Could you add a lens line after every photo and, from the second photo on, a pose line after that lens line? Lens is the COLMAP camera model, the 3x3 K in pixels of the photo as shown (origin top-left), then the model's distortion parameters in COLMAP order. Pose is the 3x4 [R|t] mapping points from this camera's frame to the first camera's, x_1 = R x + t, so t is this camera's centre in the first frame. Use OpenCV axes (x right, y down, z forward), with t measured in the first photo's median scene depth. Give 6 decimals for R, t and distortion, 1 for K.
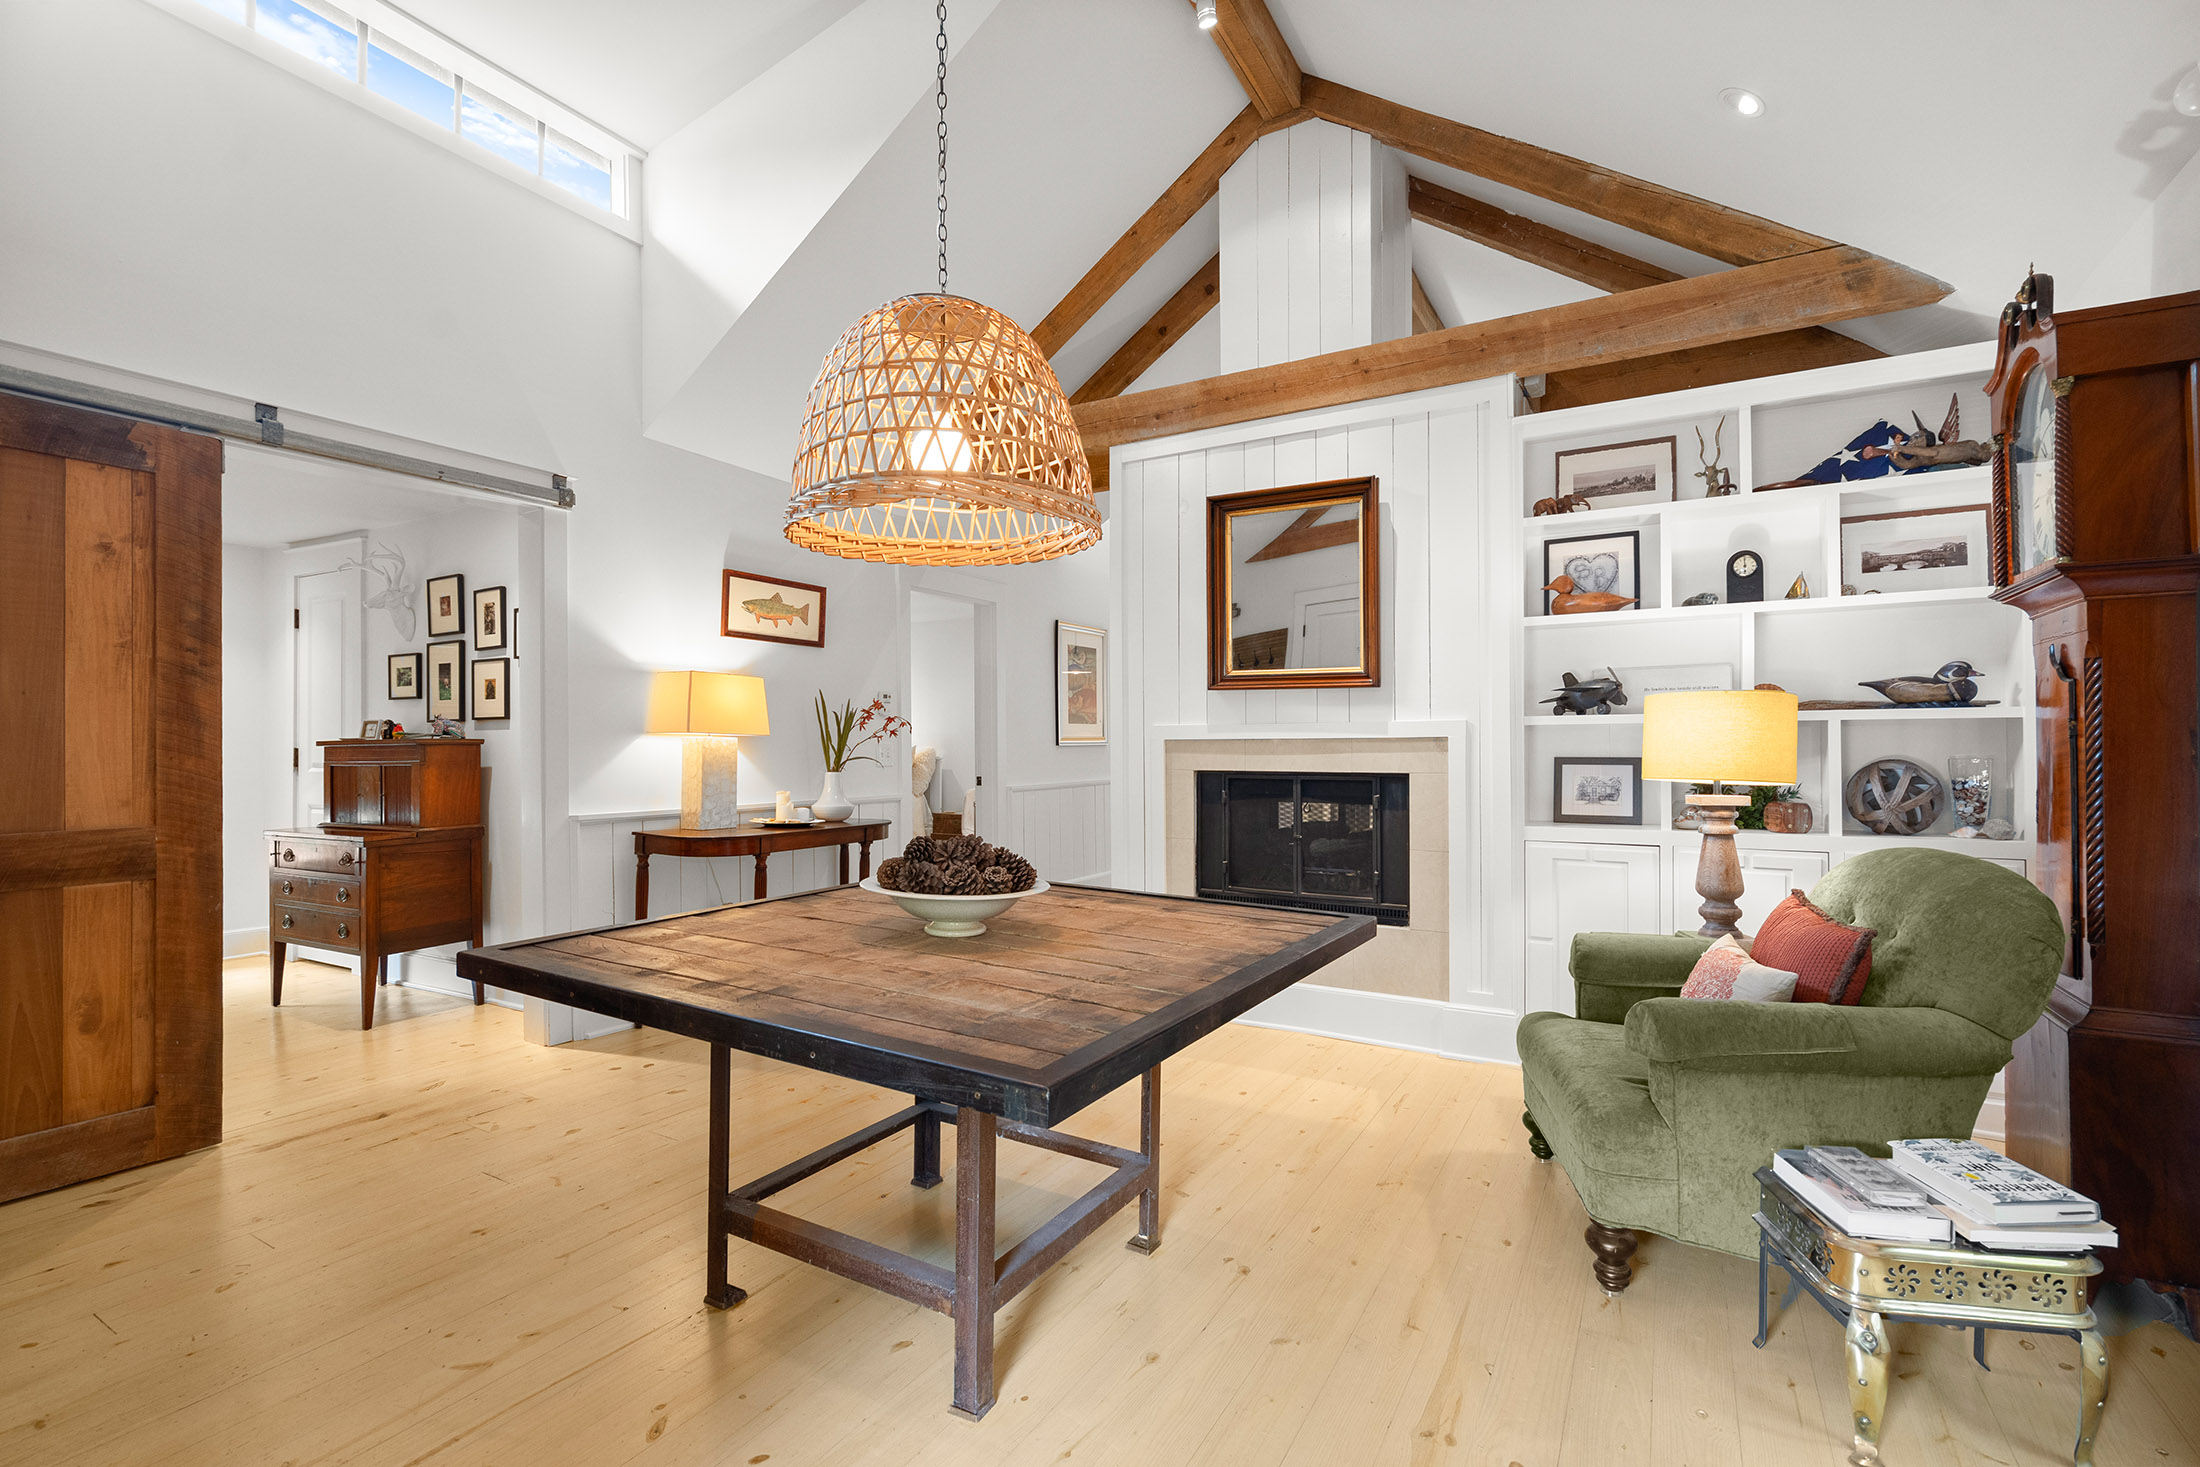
lens RADIAL K [[998.6, 0, 1146.6], [0, 998.6, 748.2], [0, 0, 1]] dist [-0.006218, 0.002693]
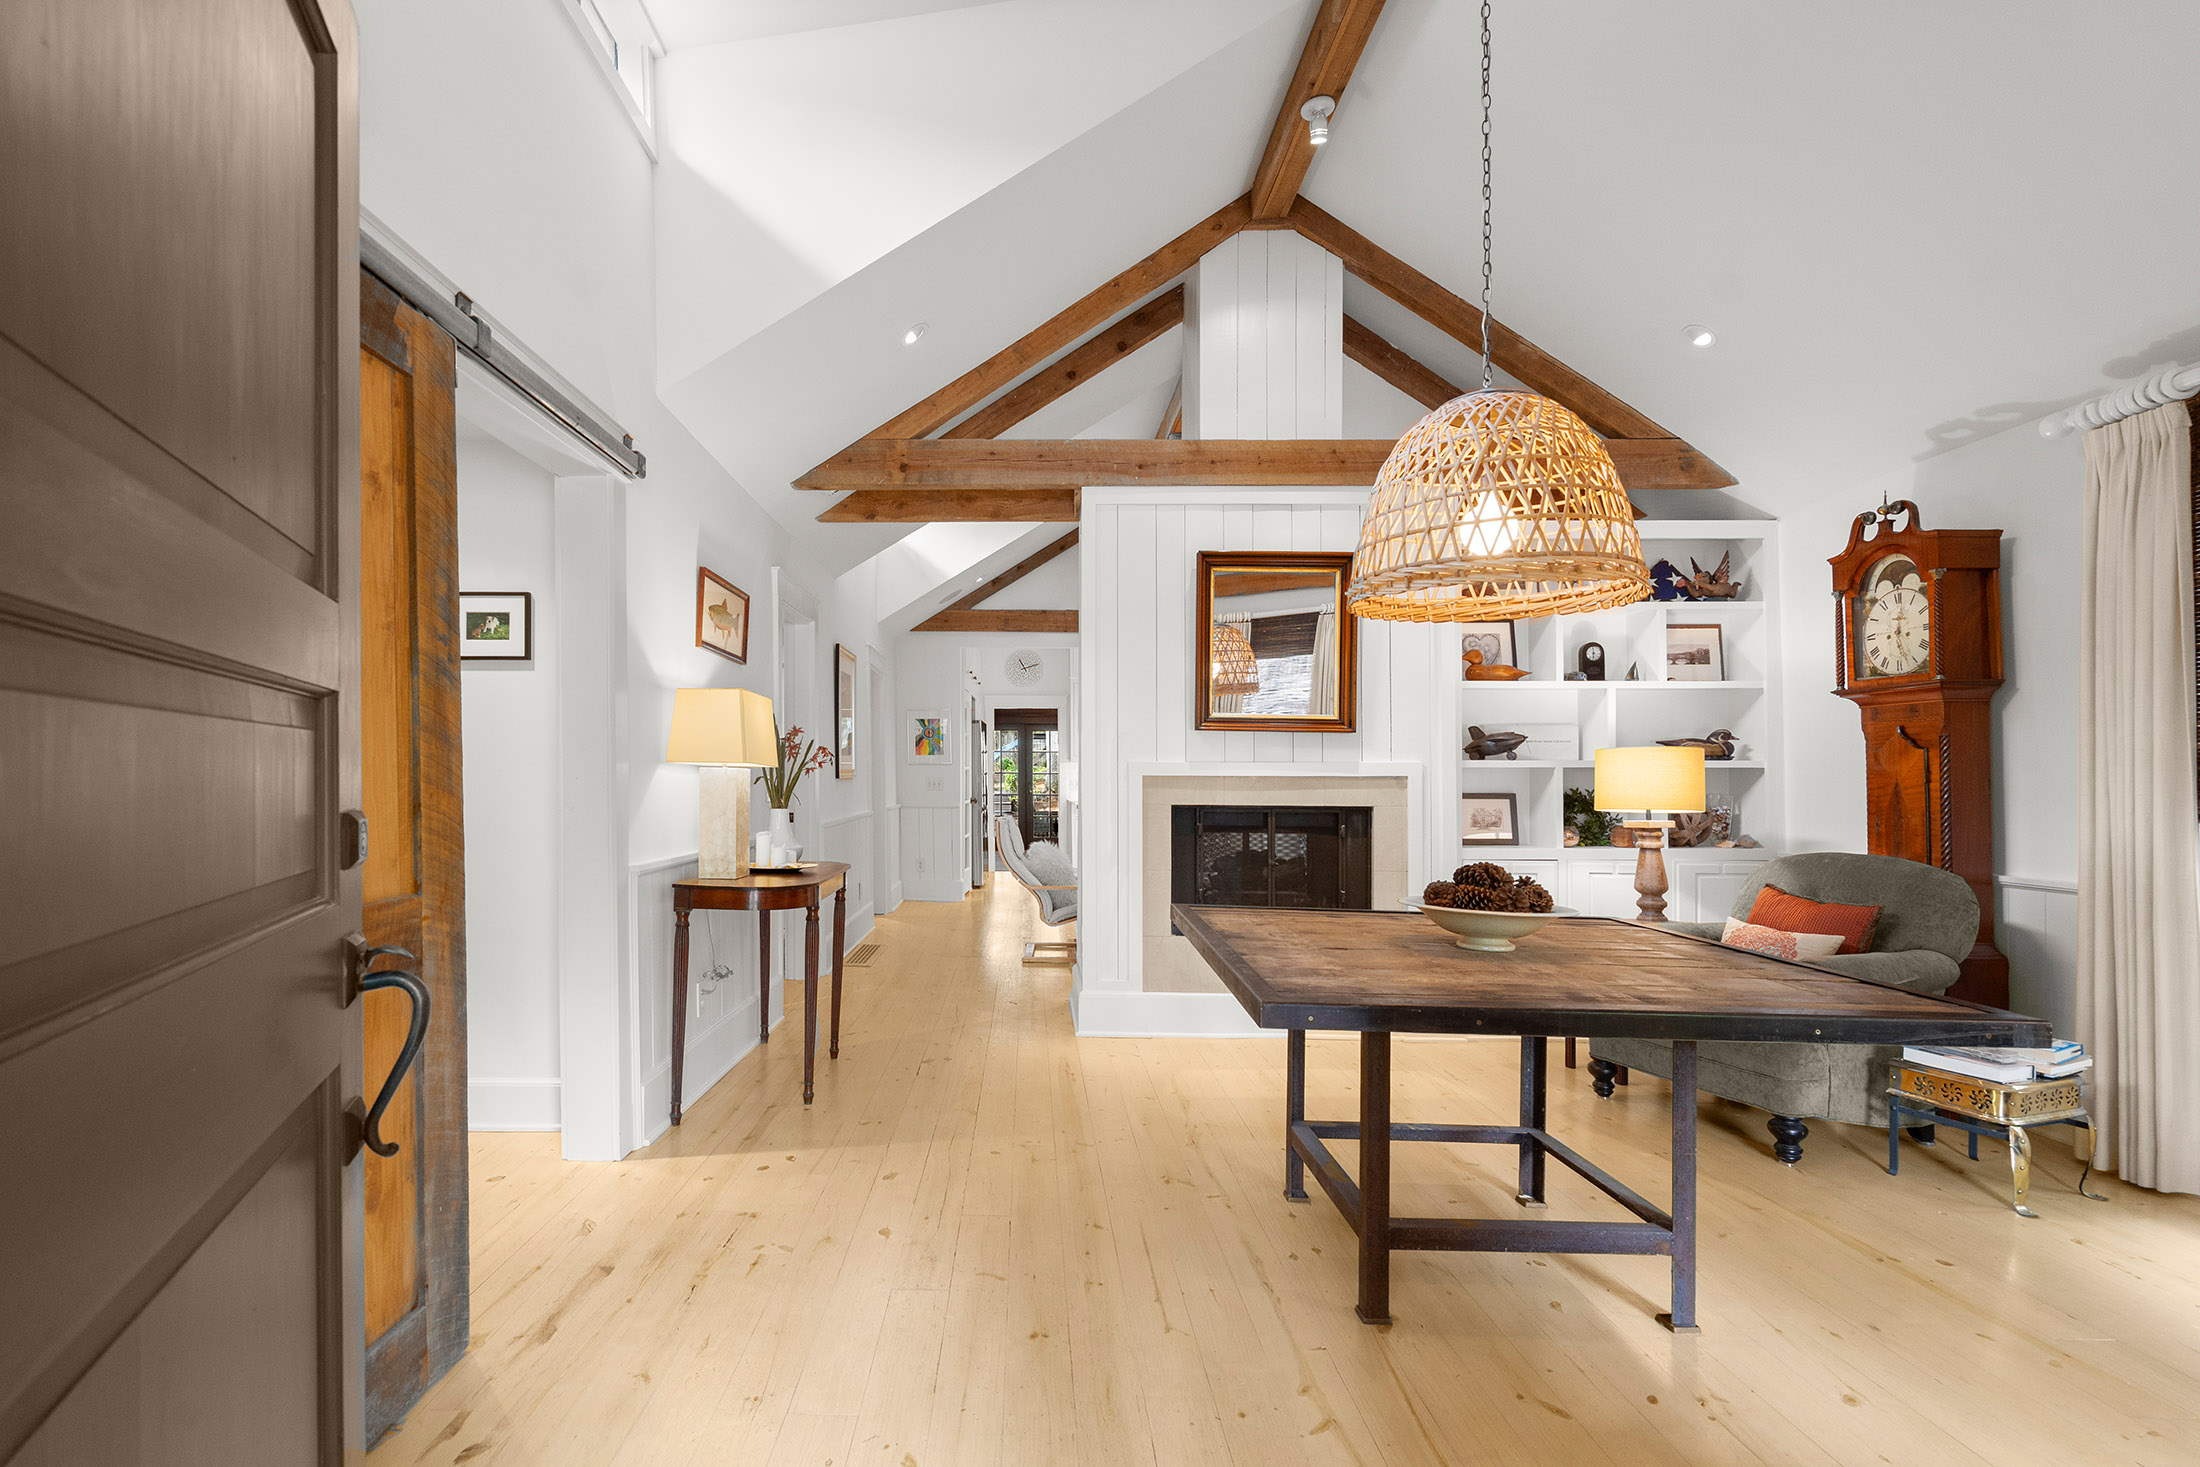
lens RADIAL K [[998.6, 0, 1065.0], [0, 998.6, 782.8], [0, 0, 1]] dist [-0.006218, 0.002693]
pose [[0.877439, 0.005407, 0.479658, -0.682510], [-0.006930, 0.999975, 0.001406, -0.001774], [-0.479639, -0.004557, 0.877454, 0.141194]]
